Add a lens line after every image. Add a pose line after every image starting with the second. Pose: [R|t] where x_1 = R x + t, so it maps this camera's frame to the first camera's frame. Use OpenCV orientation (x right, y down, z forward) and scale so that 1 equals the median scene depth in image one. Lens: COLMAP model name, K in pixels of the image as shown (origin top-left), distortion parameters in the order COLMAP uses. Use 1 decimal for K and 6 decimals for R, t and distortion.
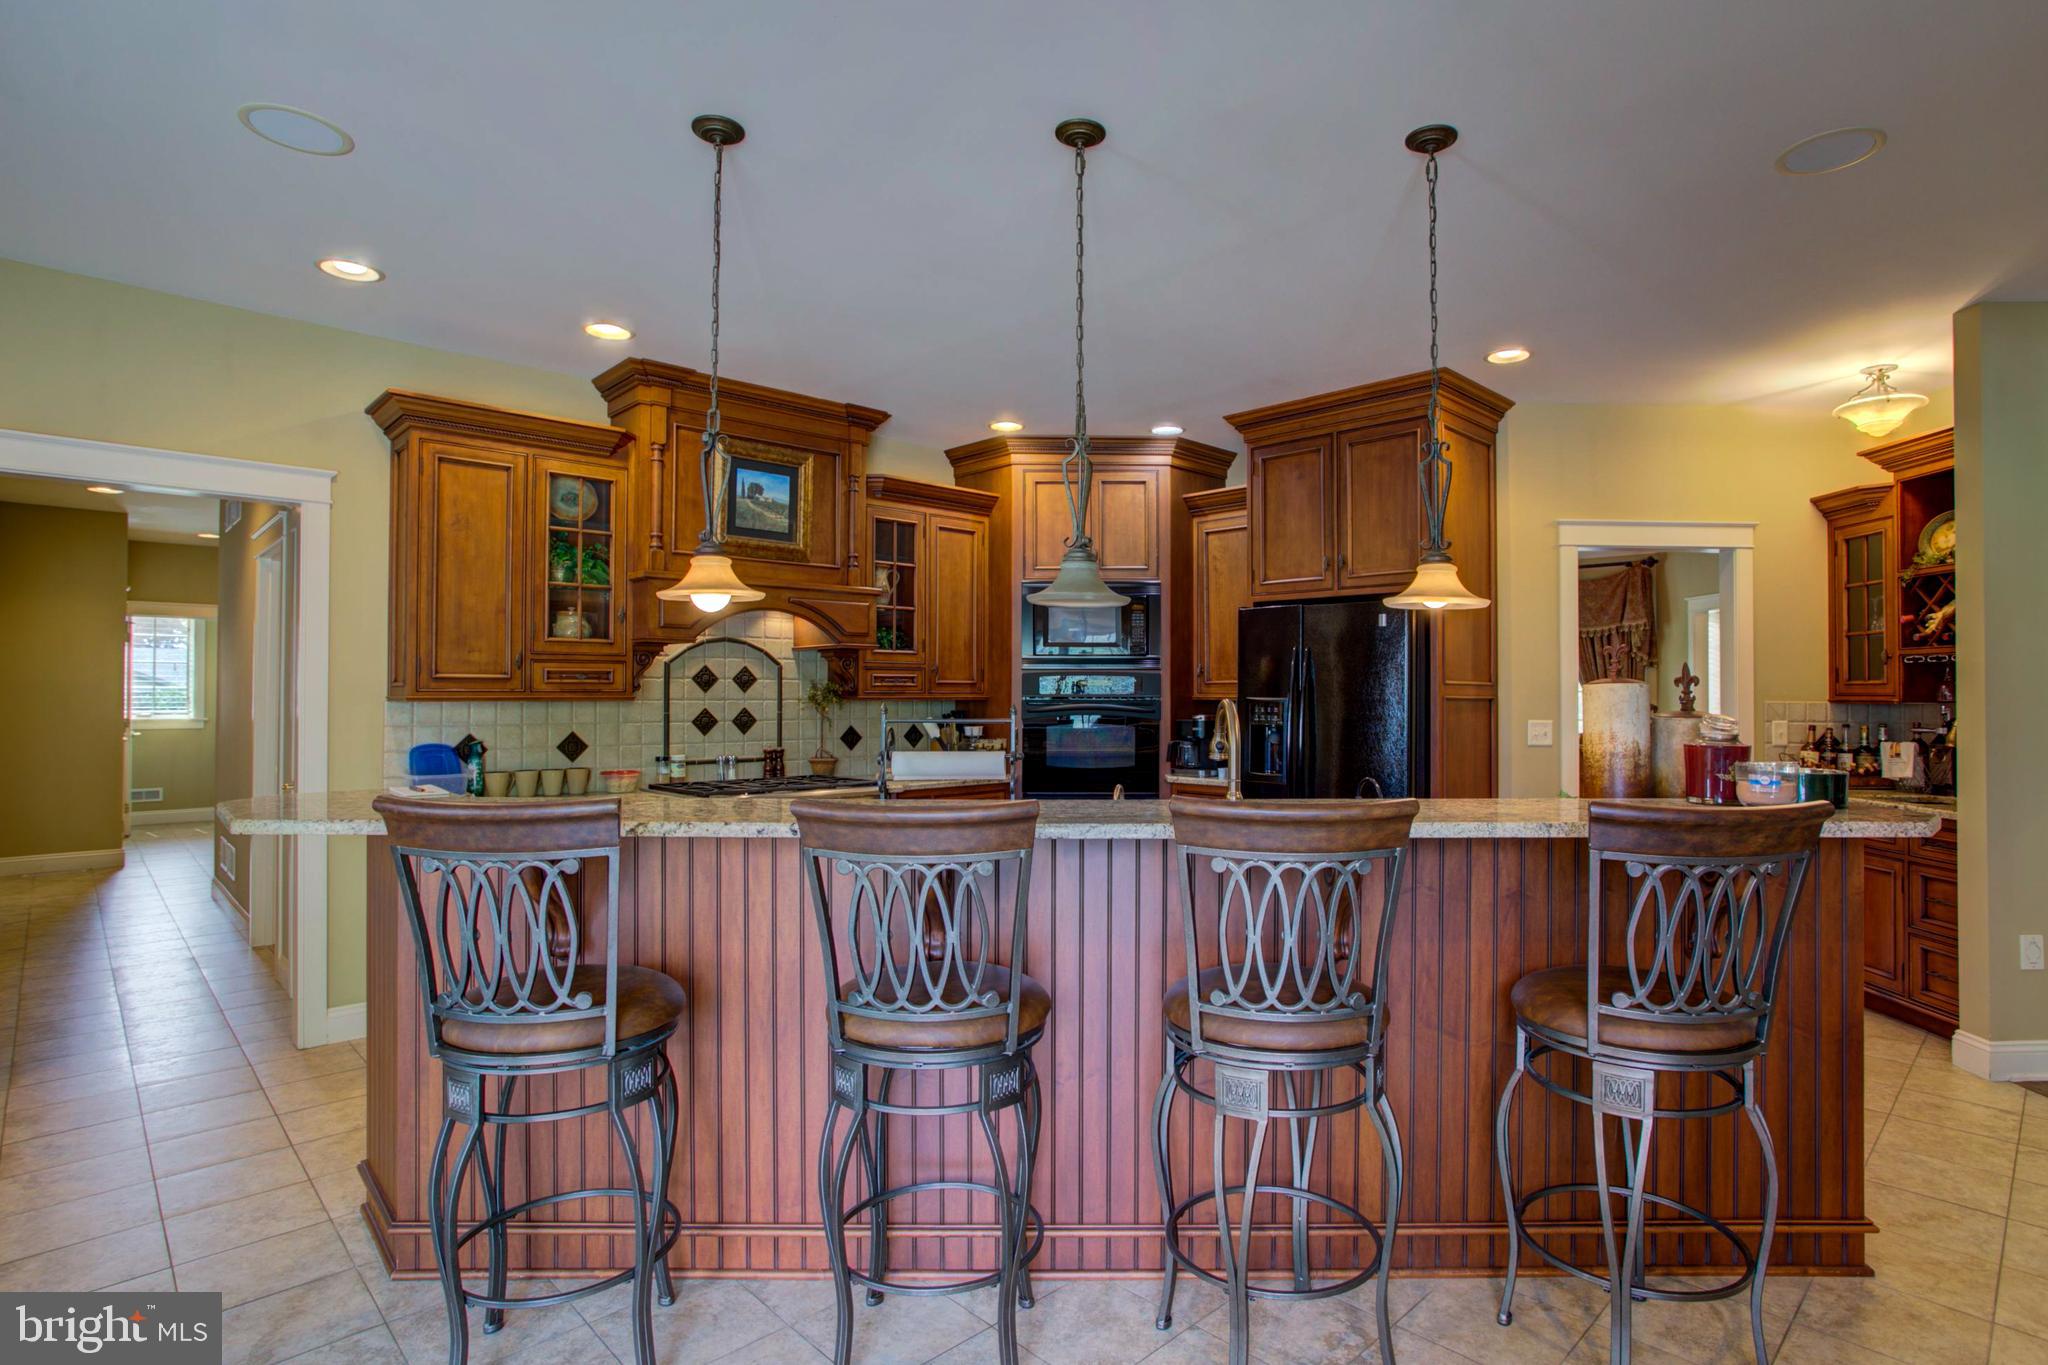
lens RADIAL K [[1032.4, 0, 1024.0], [0, 1032.4, 682.5], [0, 0, 1]] dist [-0.053648, 0.037735]
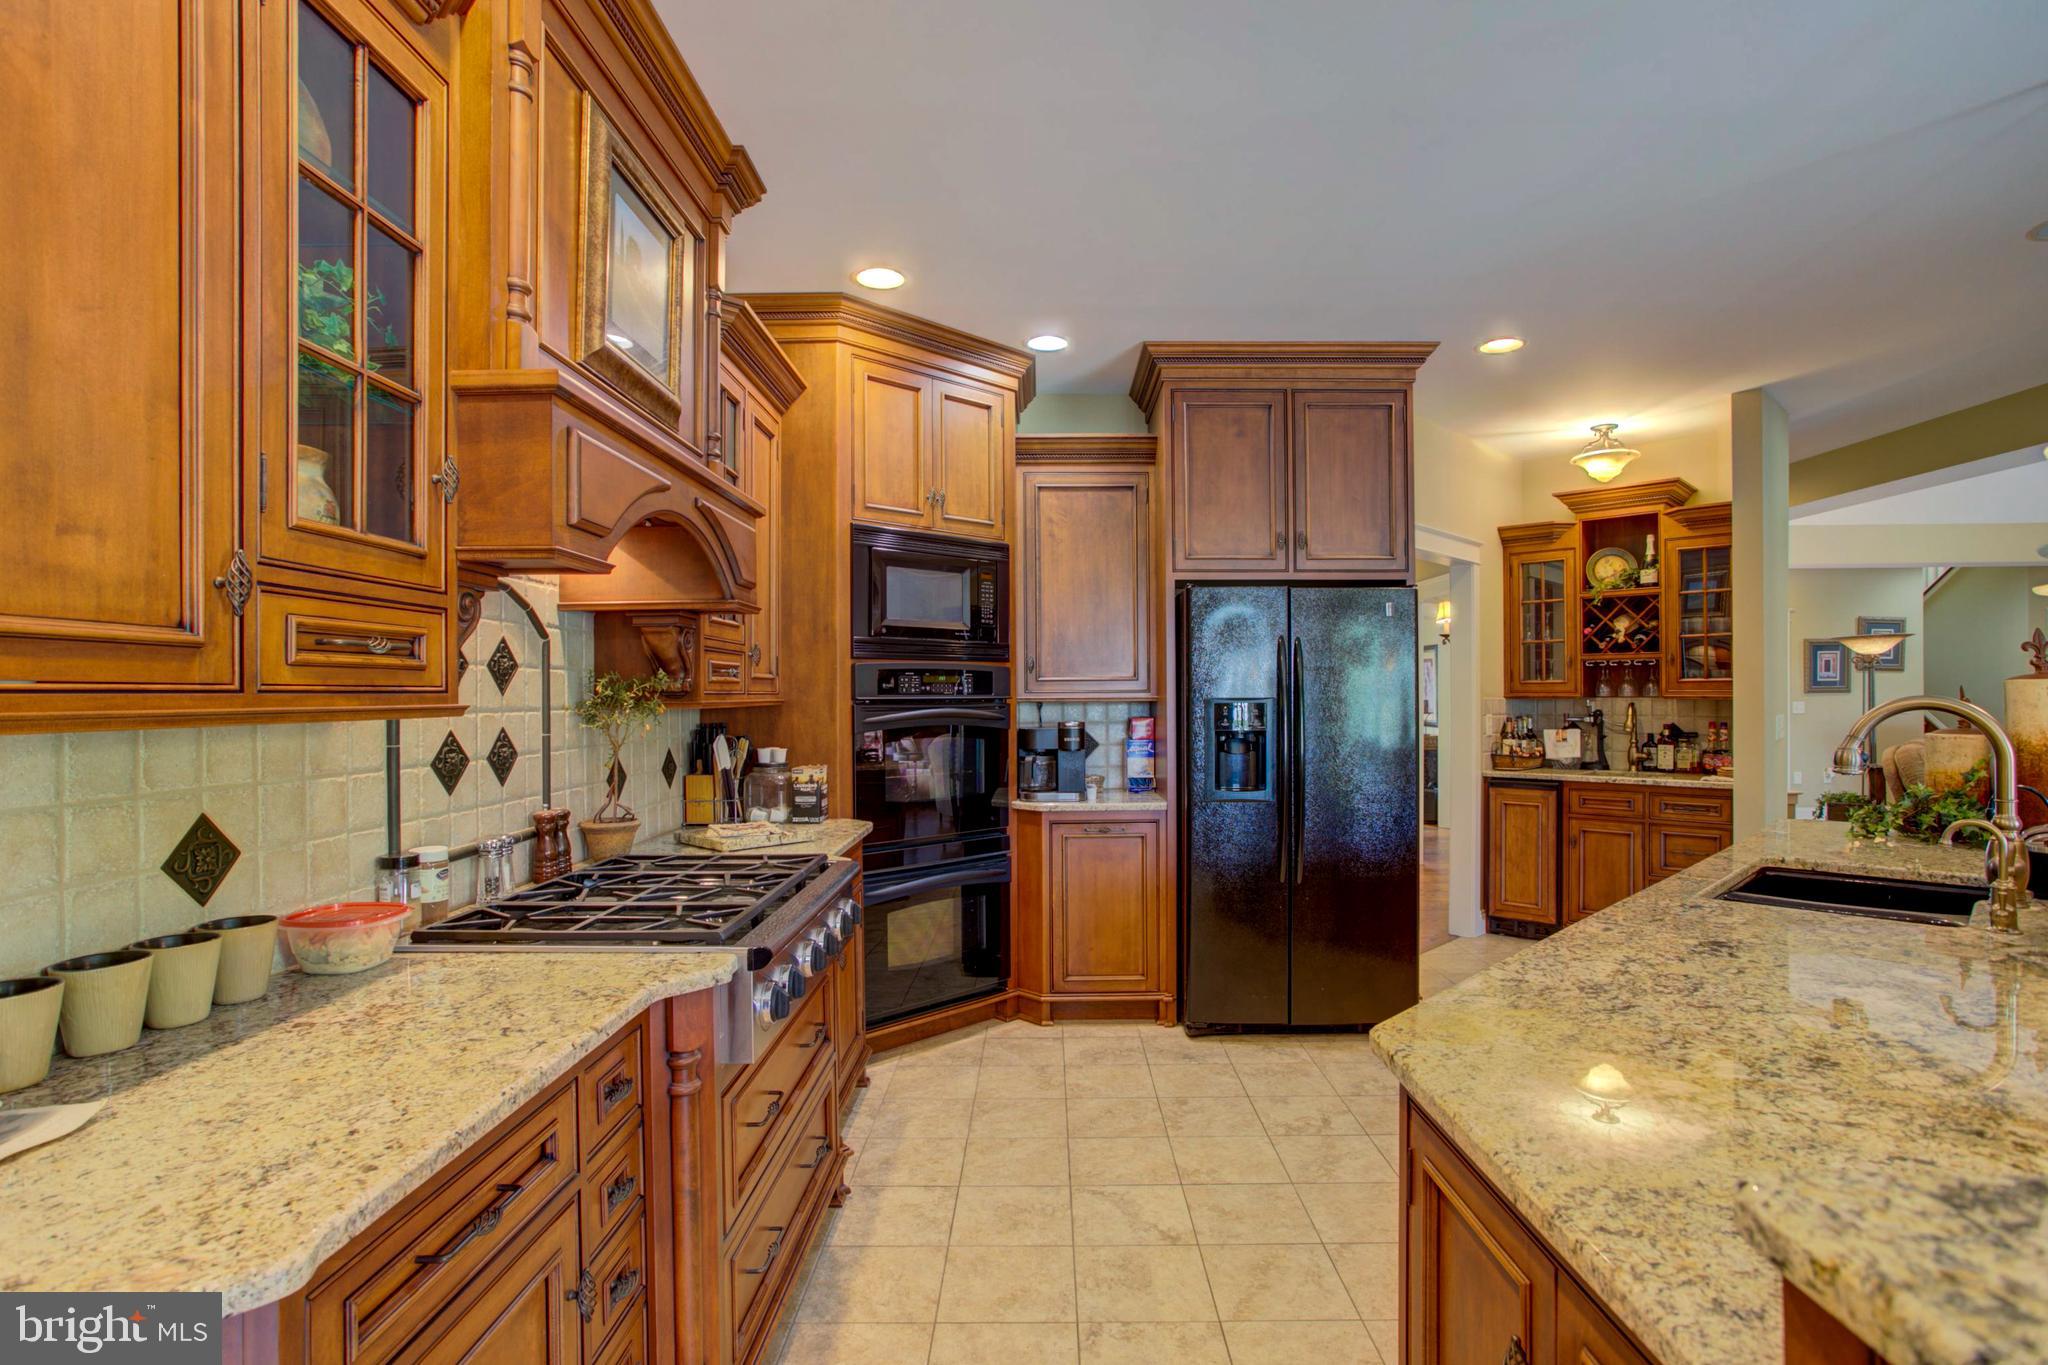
lens RADIAL K [[1032.4, 0, 1024.0], [0, 1032.4, 682.5], [0, 0, 1]] dist [-0.053648, 0.037735]
pose [[0.700031, 0.003642, 0.714103, -0.473813], [-0.001533, 0.999992, -0.003597, 0.006266], [-0.714111, 0.001424, 0.700031, 0.563111]]
